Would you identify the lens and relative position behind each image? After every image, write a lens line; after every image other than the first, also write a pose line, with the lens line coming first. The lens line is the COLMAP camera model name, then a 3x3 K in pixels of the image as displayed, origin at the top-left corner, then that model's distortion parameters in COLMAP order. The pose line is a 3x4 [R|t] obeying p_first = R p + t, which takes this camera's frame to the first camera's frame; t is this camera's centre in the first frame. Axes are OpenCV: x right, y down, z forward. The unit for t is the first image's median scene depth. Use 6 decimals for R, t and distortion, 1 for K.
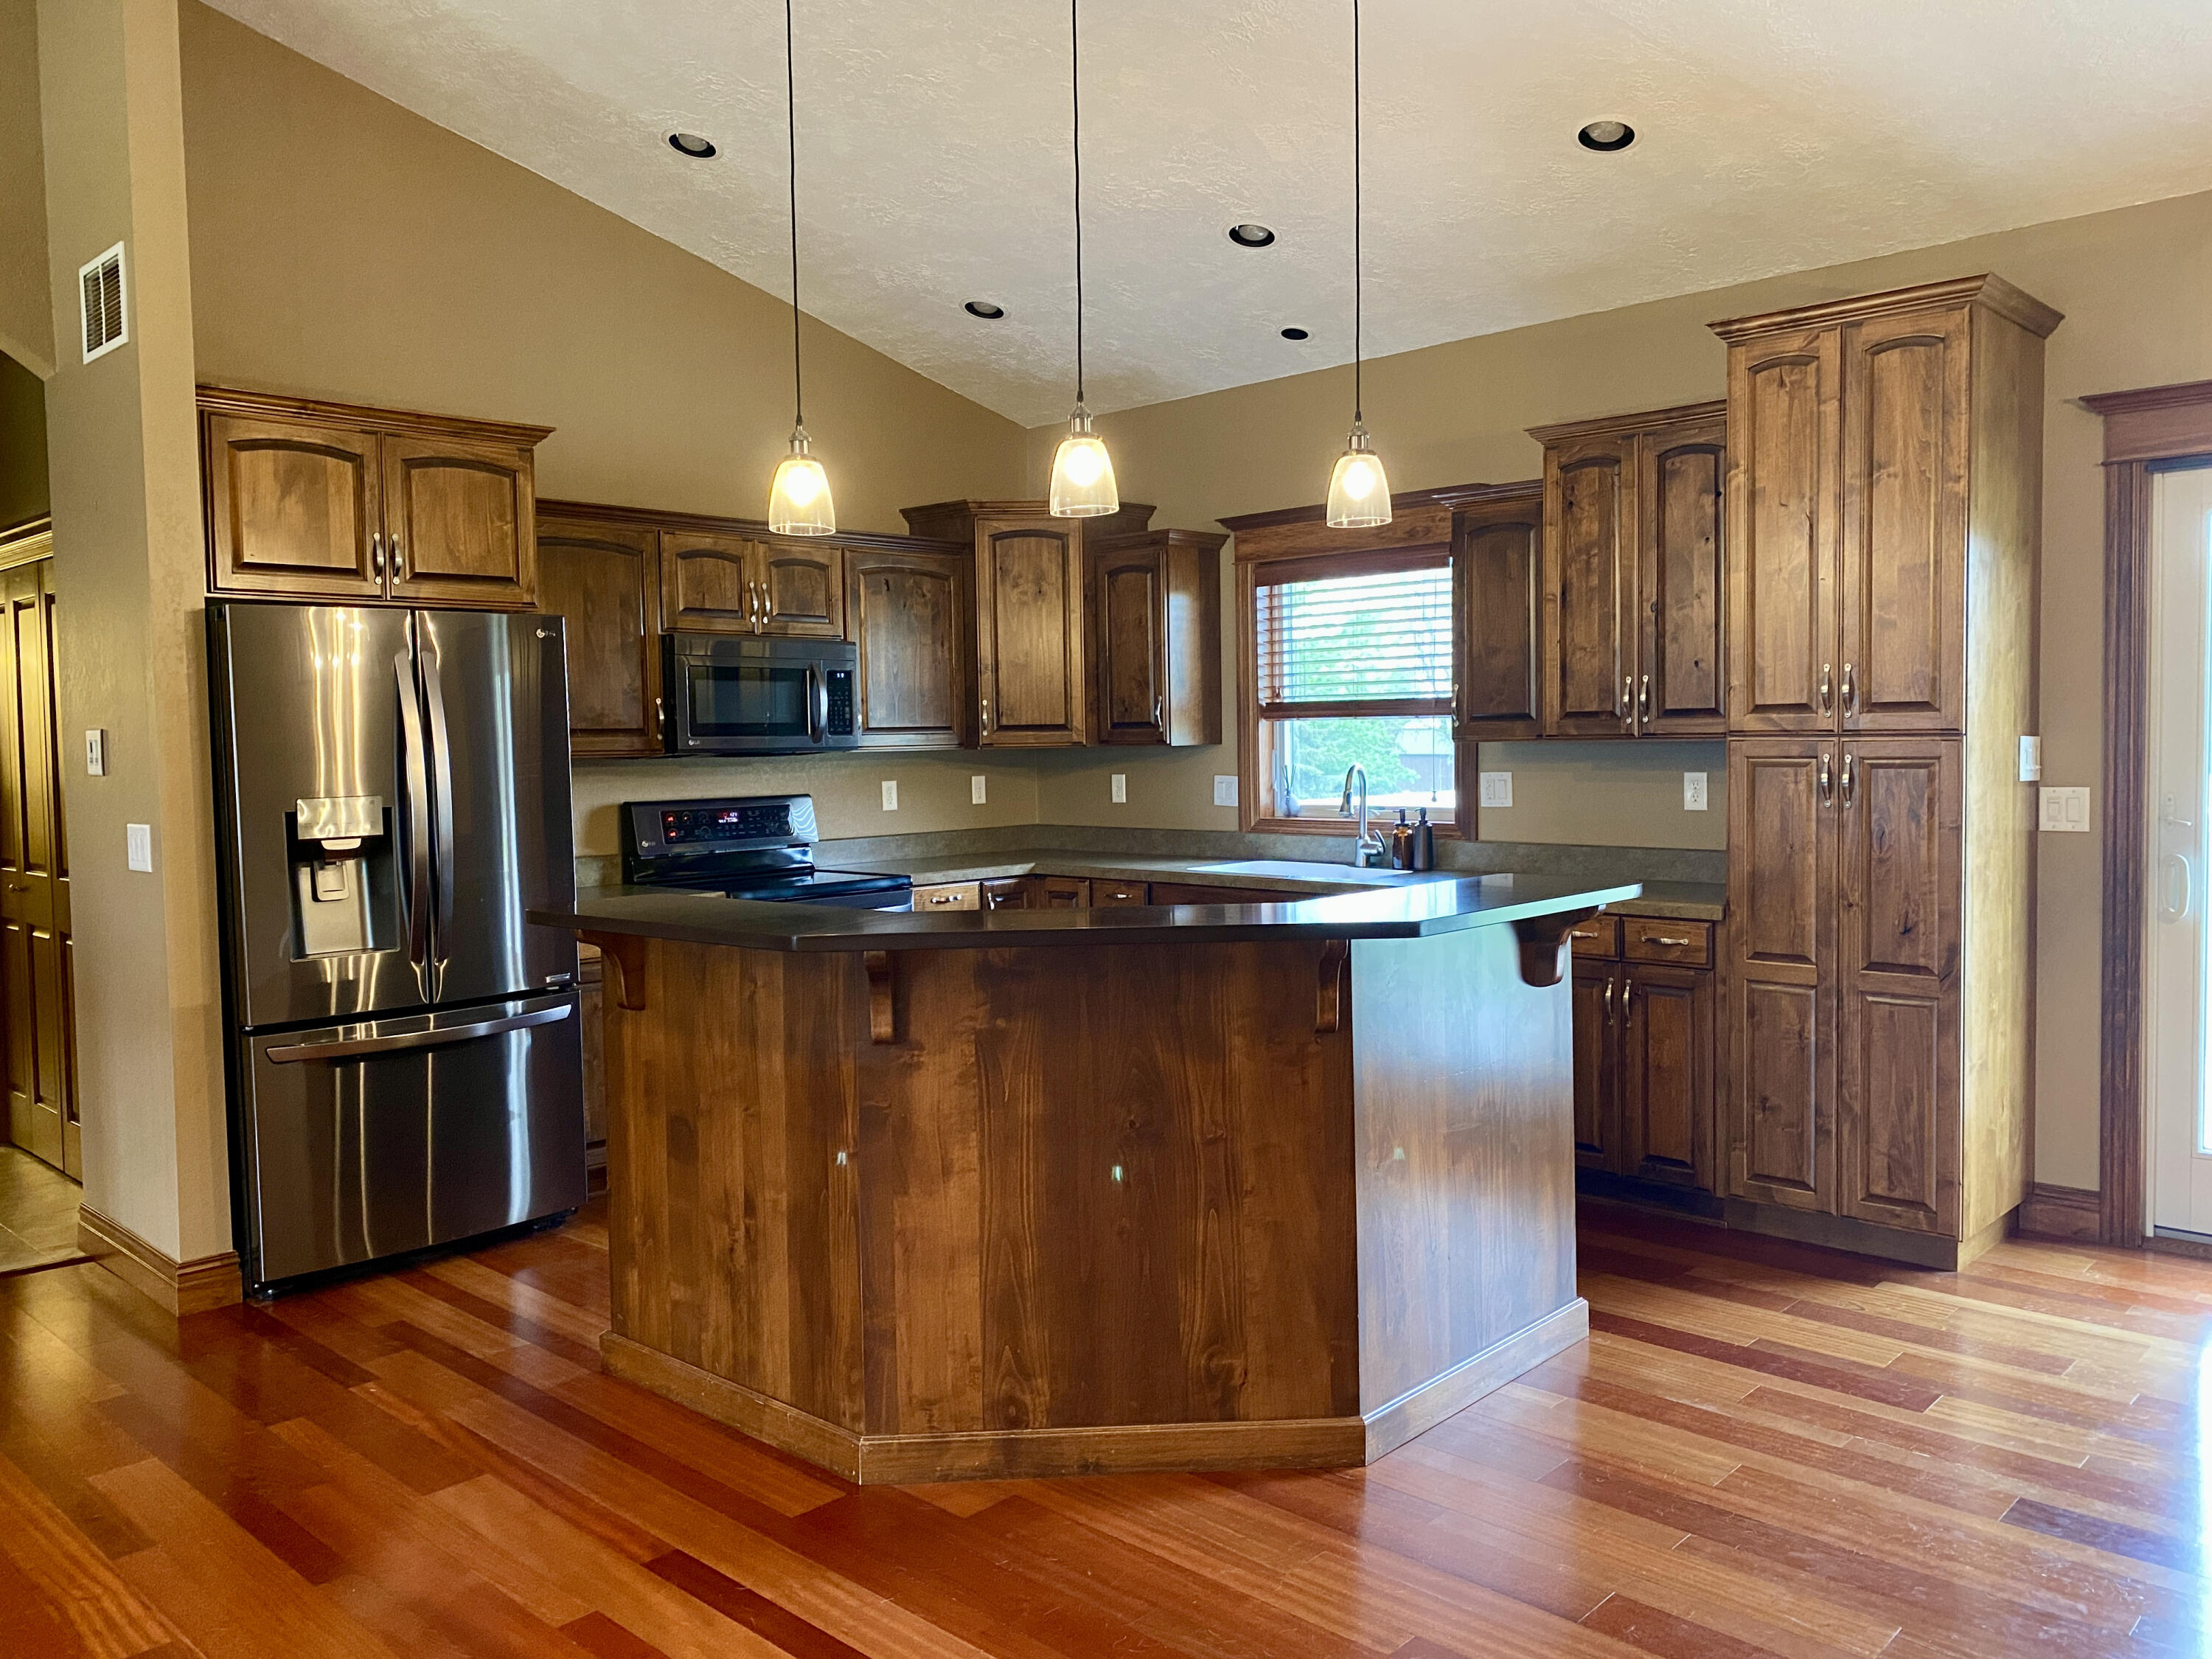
lens RADIAL K [[1650.8, 0, 1090.2], [0, 1650.8, 810.9], [0, 0, 1]] dist [0.013081, -0.011305]
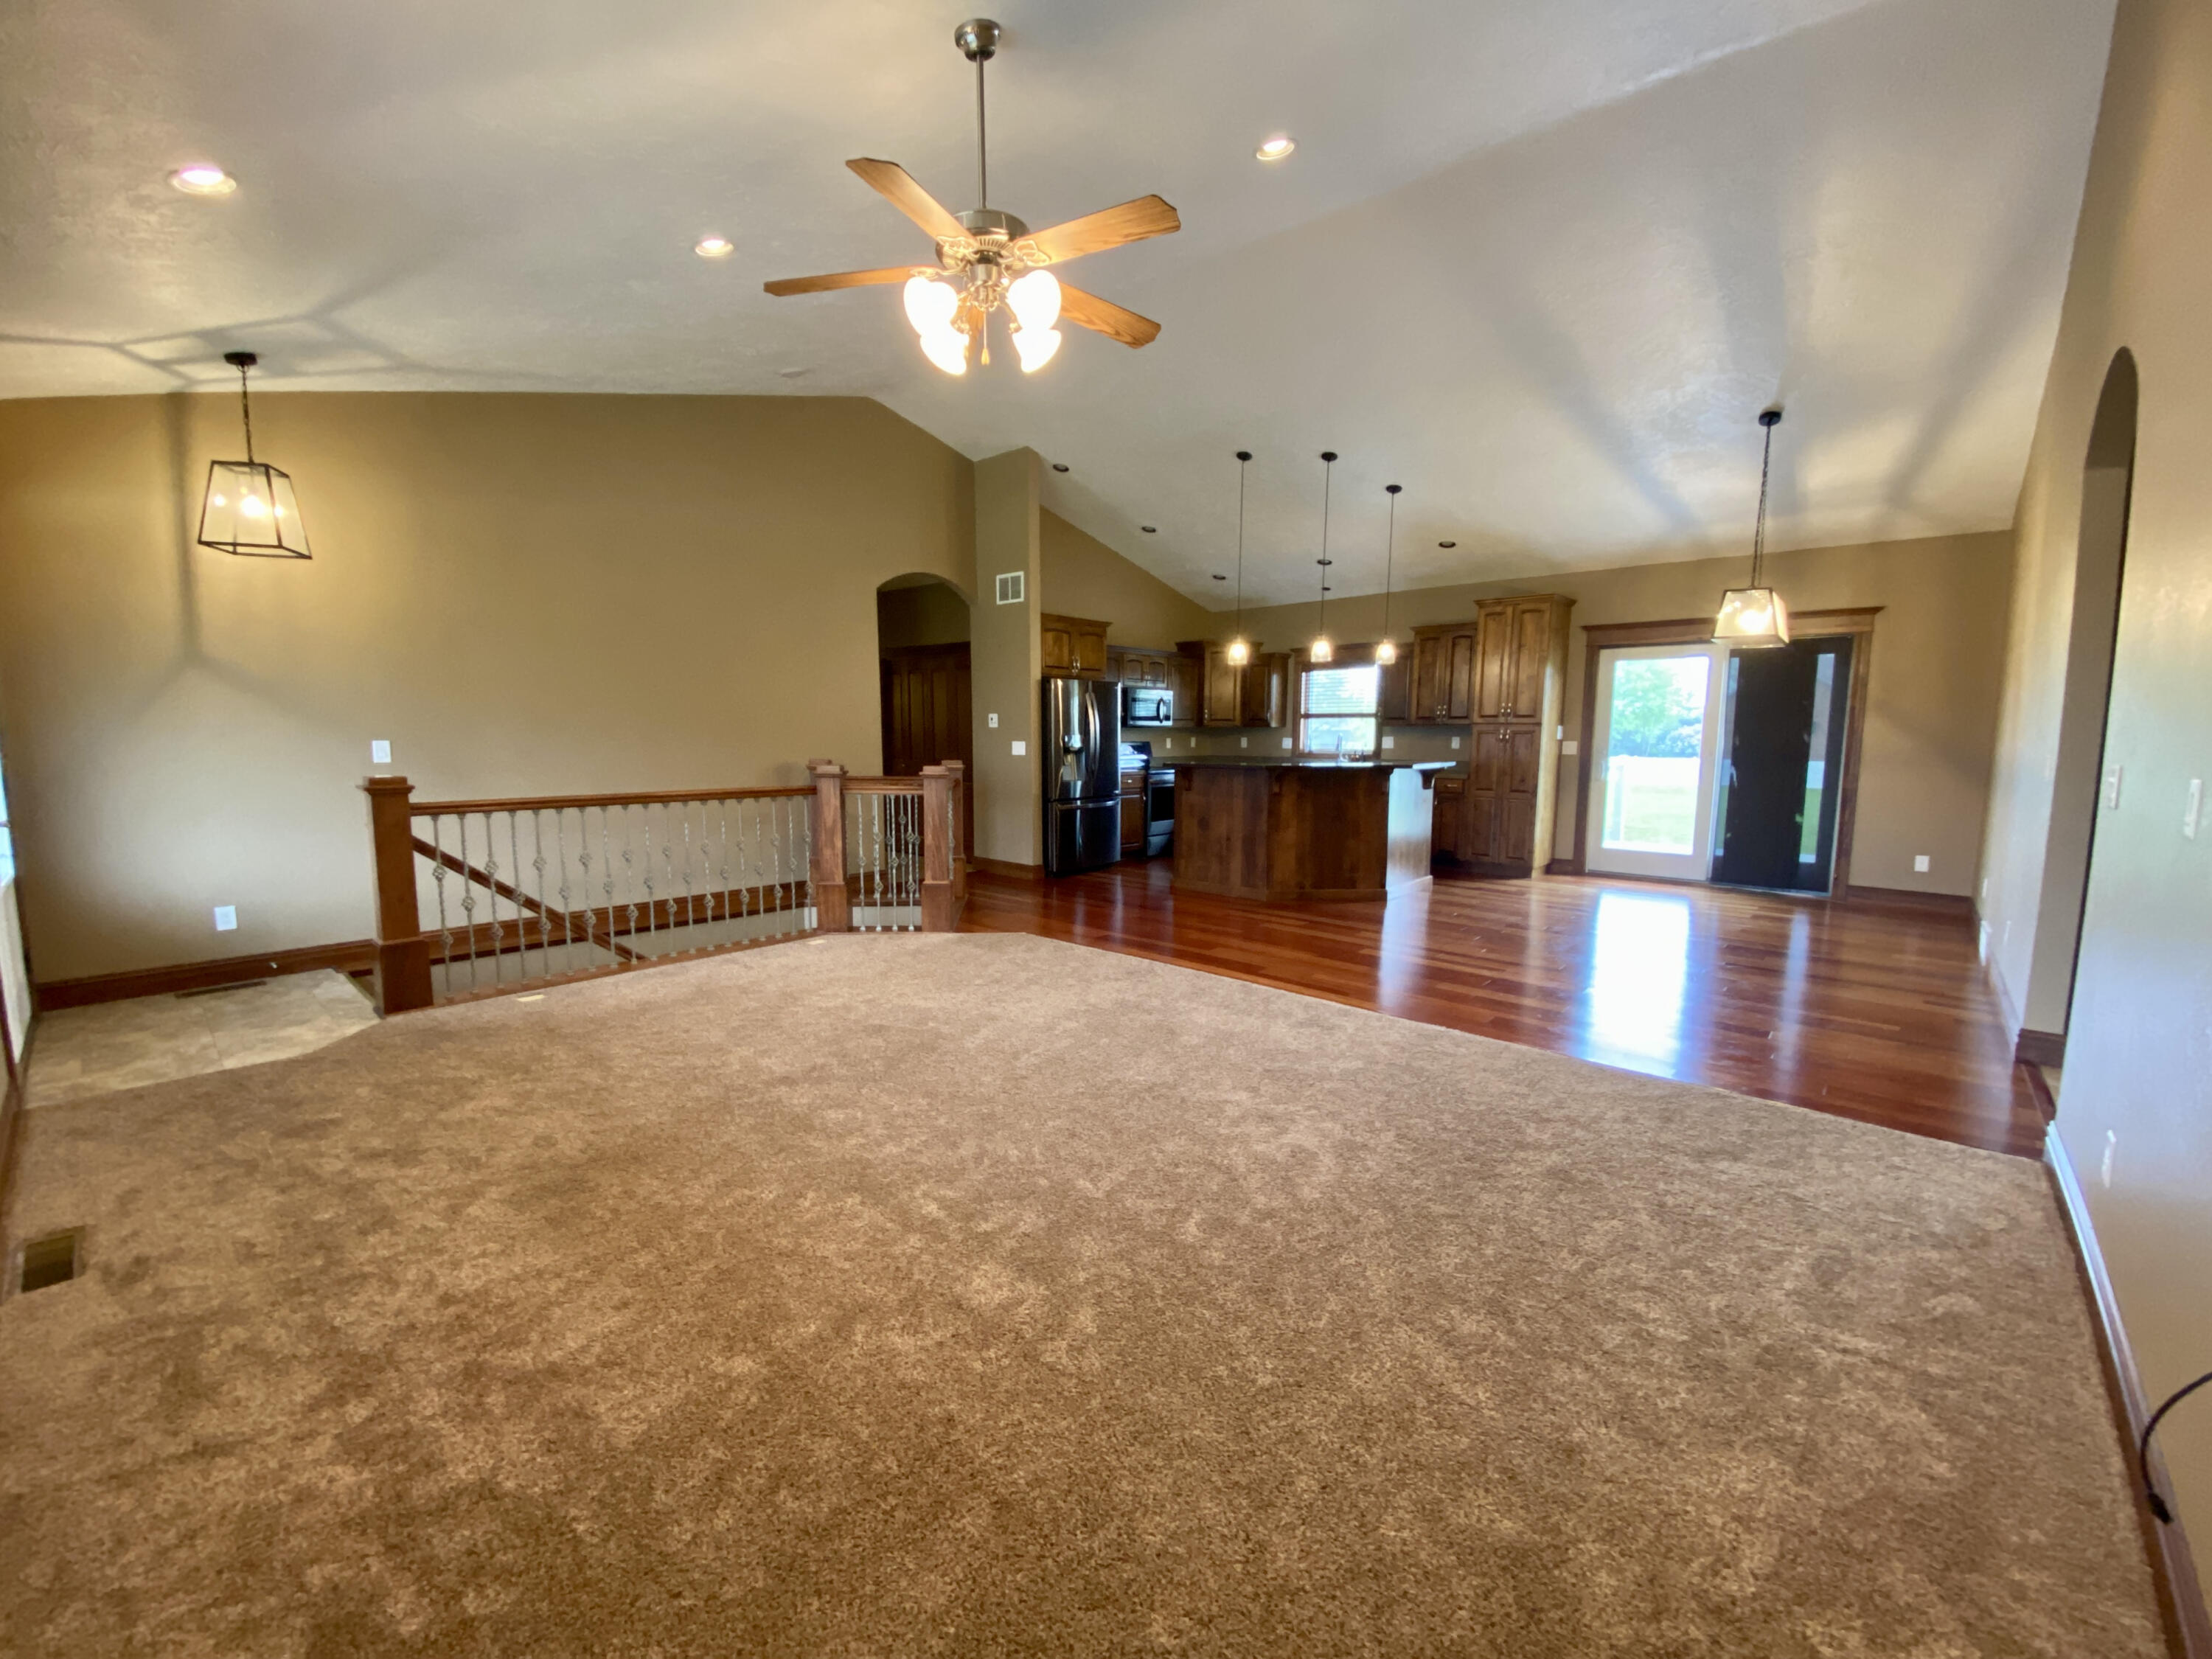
lens RADIAL K [[892.9, 0, 1079.4], [0, 892.9, 844.9], [0, 0, 1]] dist [0.001901, -0.010274]
pose [[0.999697, 0.016727, 0.018074, -0.448729], [-0.018086, 0.996803, 0.077826, 0.072637], [-0.016714, -0.078129, 0.996803, -0.827983]]
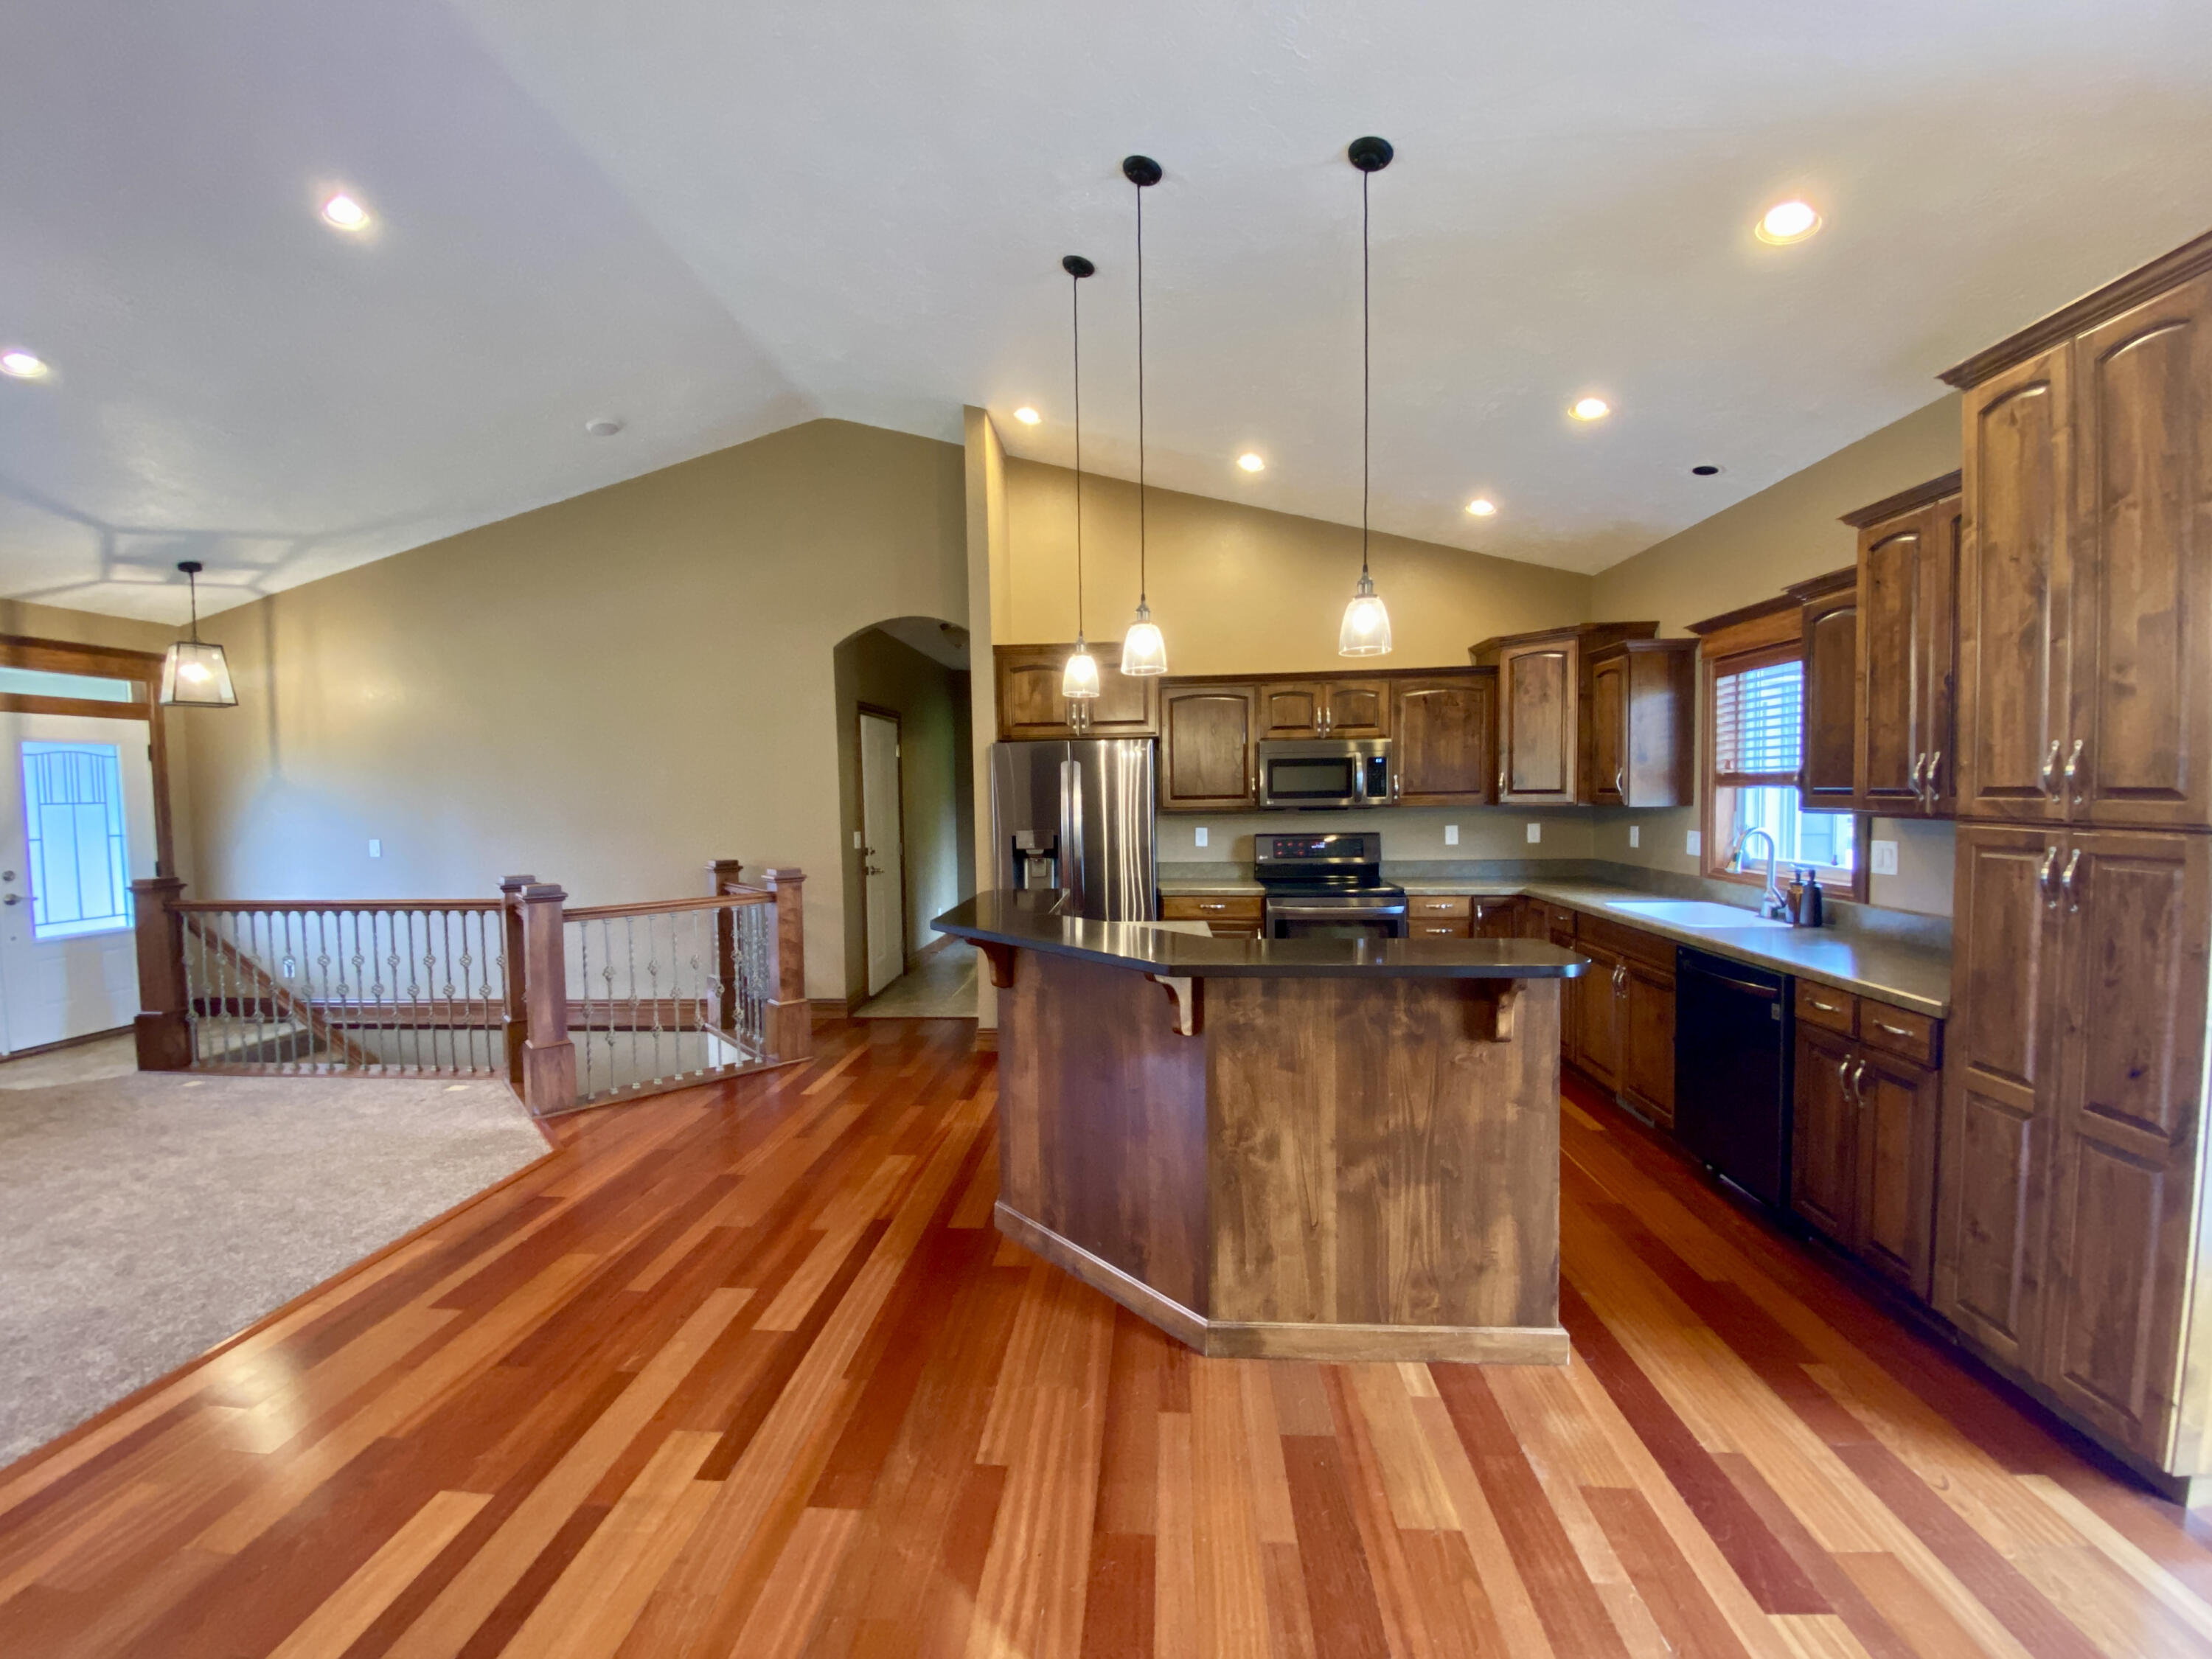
lens RADIAL K [[892.9, 0, 1108.5], [0, 892.9, 835.8], [0, 0, 1]] dist [0.001901, -0.010274]
pose [[0.641884, 0.043141, -0.765588, 0.462314], [-0.028289, 0.999069, 0.032580, -0.039681], [0.766280, 0.000745, 0.642506, 0.325069]]
